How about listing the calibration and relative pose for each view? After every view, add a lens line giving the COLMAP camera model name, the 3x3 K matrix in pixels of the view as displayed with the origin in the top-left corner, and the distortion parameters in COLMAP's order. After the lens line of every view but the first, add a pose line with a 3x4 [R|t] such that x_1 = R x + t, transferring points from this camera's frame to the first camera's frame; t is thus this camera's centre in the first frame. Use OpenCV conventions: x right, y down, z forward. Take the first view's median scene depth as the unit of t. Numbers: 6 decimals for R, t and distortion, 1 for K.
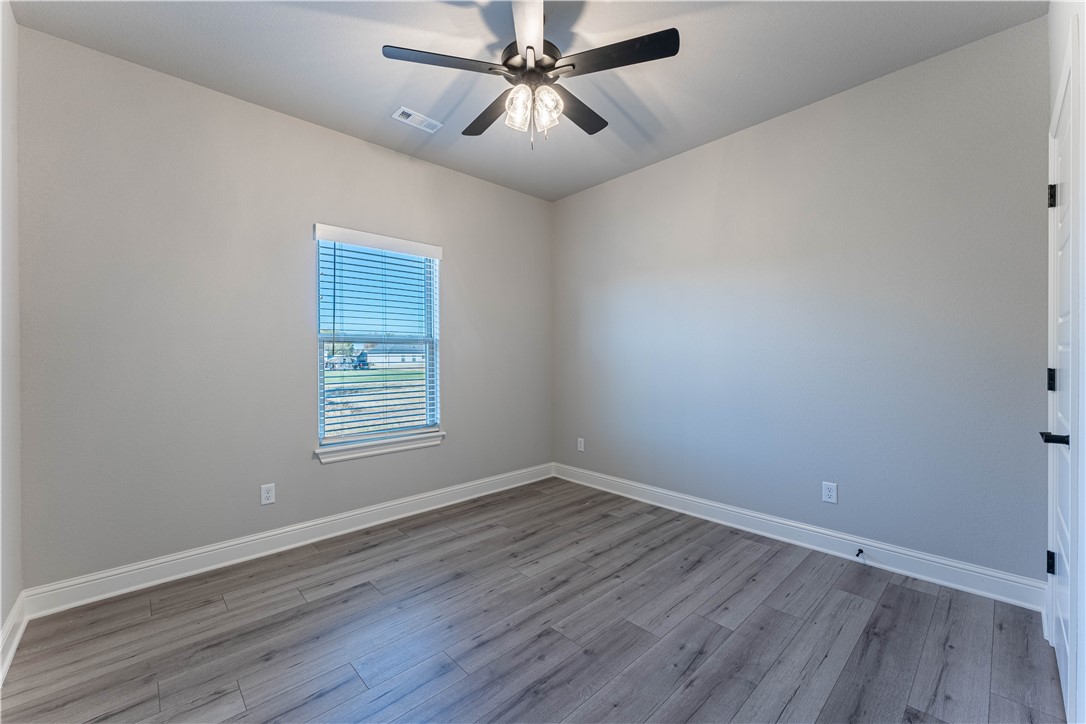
lens RADIAL K [[434.4, 0, 543.6], [0, 434.4, 338.4], [0, 0, 1]] dist [0.000948, 0.000019]
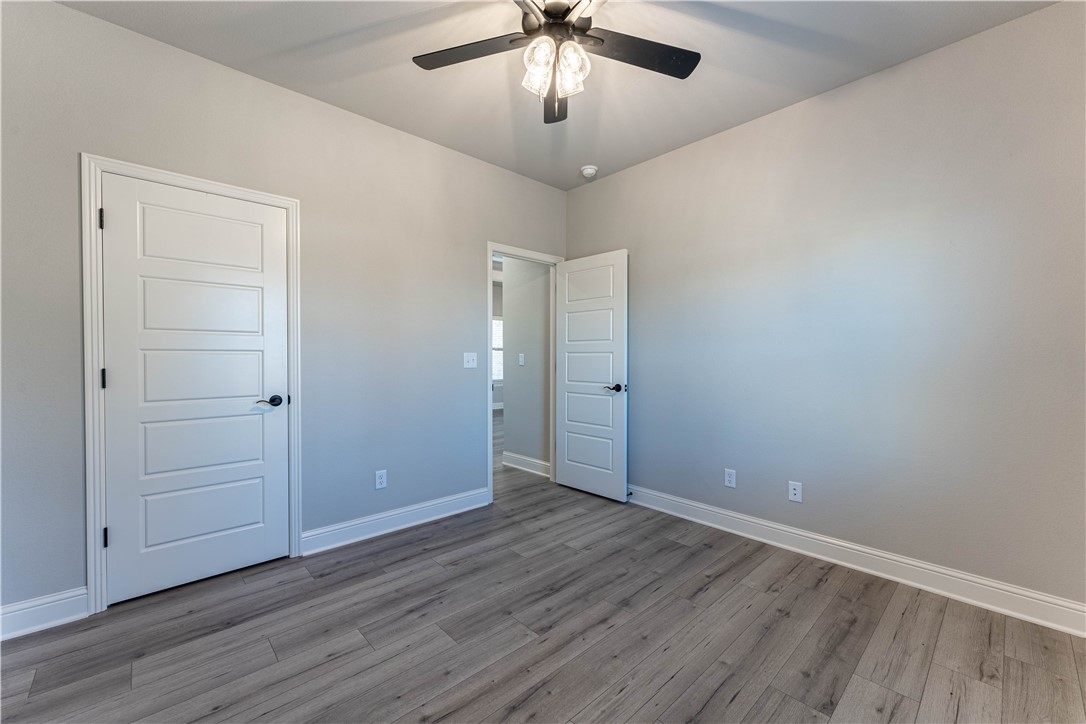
lens RADIAL K [[434.4, 0, 540.8], [0, 434.4, 364.2], [0, 0, 1]] dist [0.000948, 0.000019]
pose [[-0.999898, 0.005908, 0.012983, -0.002823], [0.005563, 0.999636, -0.026397, 0.075741], [-0.013134, -0.026322, -0.999567, 1.739381]]
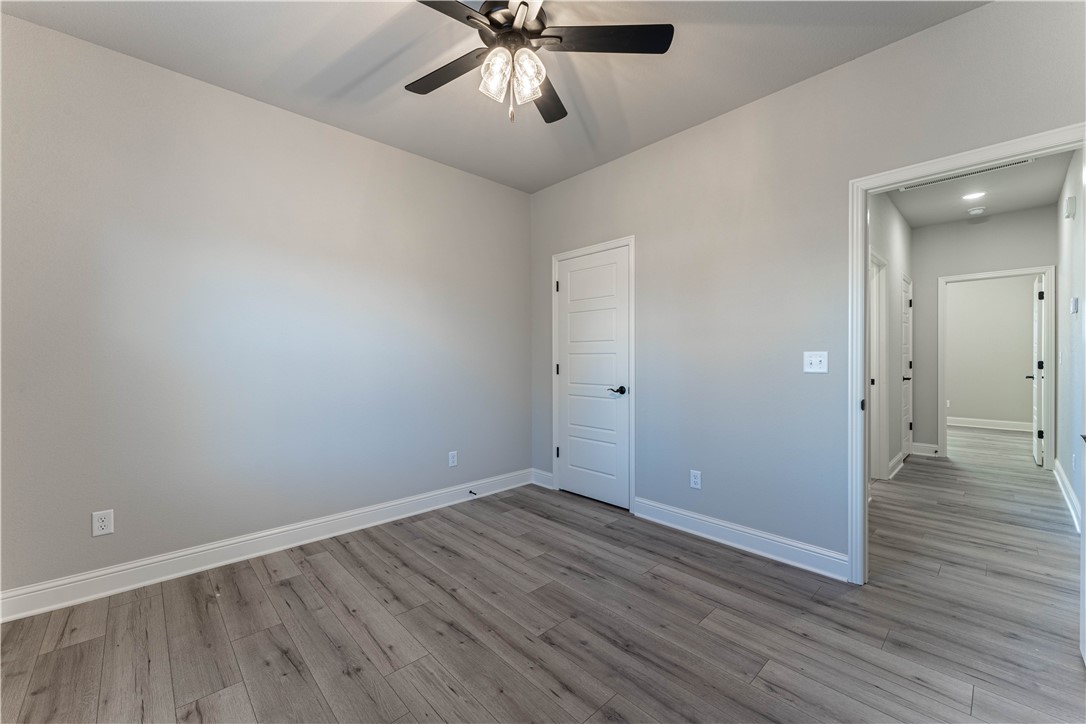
lens RADIAL K [[434.4, 0, 542.7], [0, 434.4, 360.6], [0, 0, 1]] dist [0.000948, 0.000019]
pose [[0.000976, 0.001309, 0.999999, -0.832874], [-0.042338, 0.999103, -0.001267, 0.046717], [-0.999103, -0.042337, 0.001031, 0.889903]]
